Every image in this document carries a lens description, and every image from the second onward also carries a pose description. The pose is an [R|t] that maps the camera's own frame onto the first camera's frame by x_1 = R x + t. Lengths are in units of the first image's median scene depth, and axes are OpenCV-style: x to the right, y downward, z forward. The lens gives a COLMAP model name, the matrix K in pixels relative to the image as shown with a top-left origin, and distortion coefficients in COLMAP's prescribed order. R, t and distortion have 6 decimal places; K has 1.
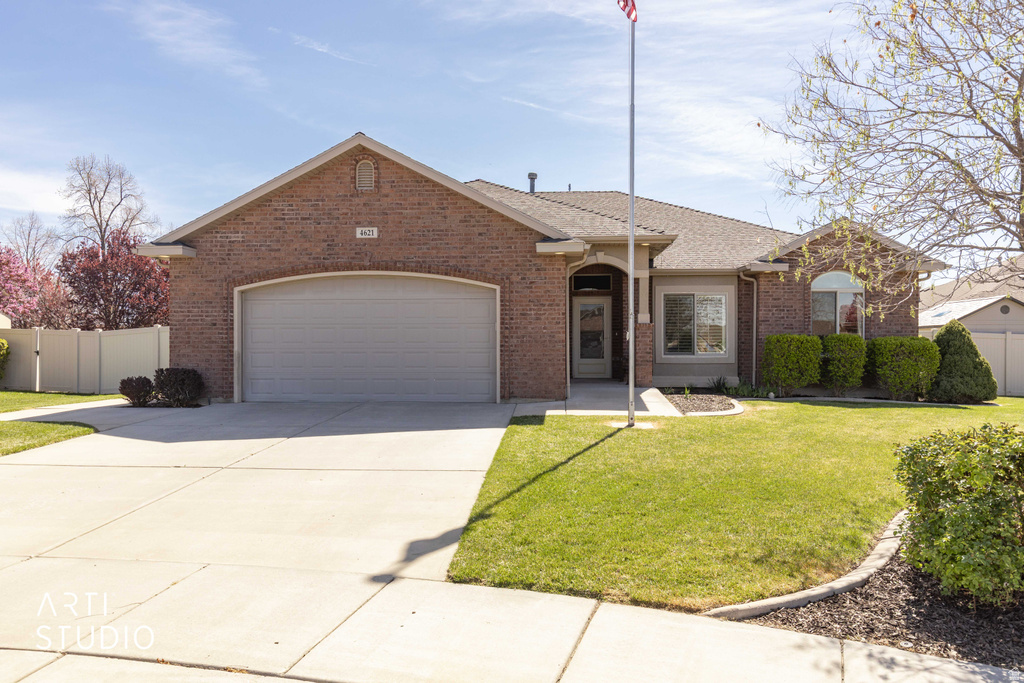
lens RADIAL K [[711.9, 0, 514.0], [0, 711.9, 338.4], [0, 0, 1]] dist [-0.008723, 0.001997]
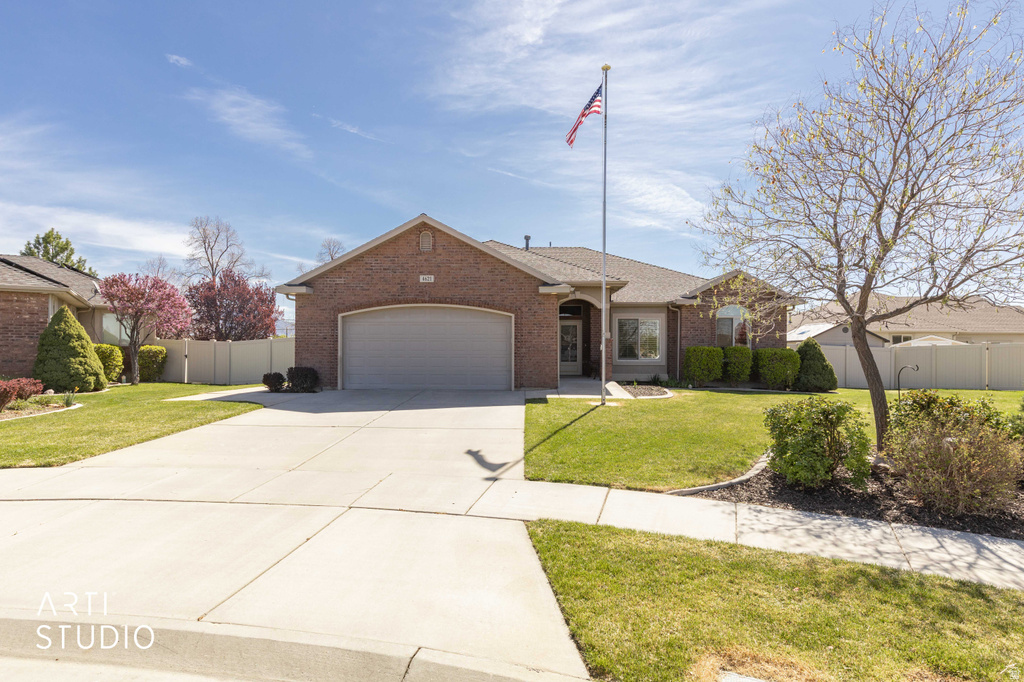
lens RADIAL K [[526.9, 0, 502.3], [0, 526.9, 347.4], [0, 0, 1]] dist [0.002467, -0.000562]
pose [[0.999897, 0.004054, 0.013769, -0.059480], [-0.004075, 0.999991, 0.001454, -0.003505], [-0.013763, -0.001510, 0.999904, -0.129884]]
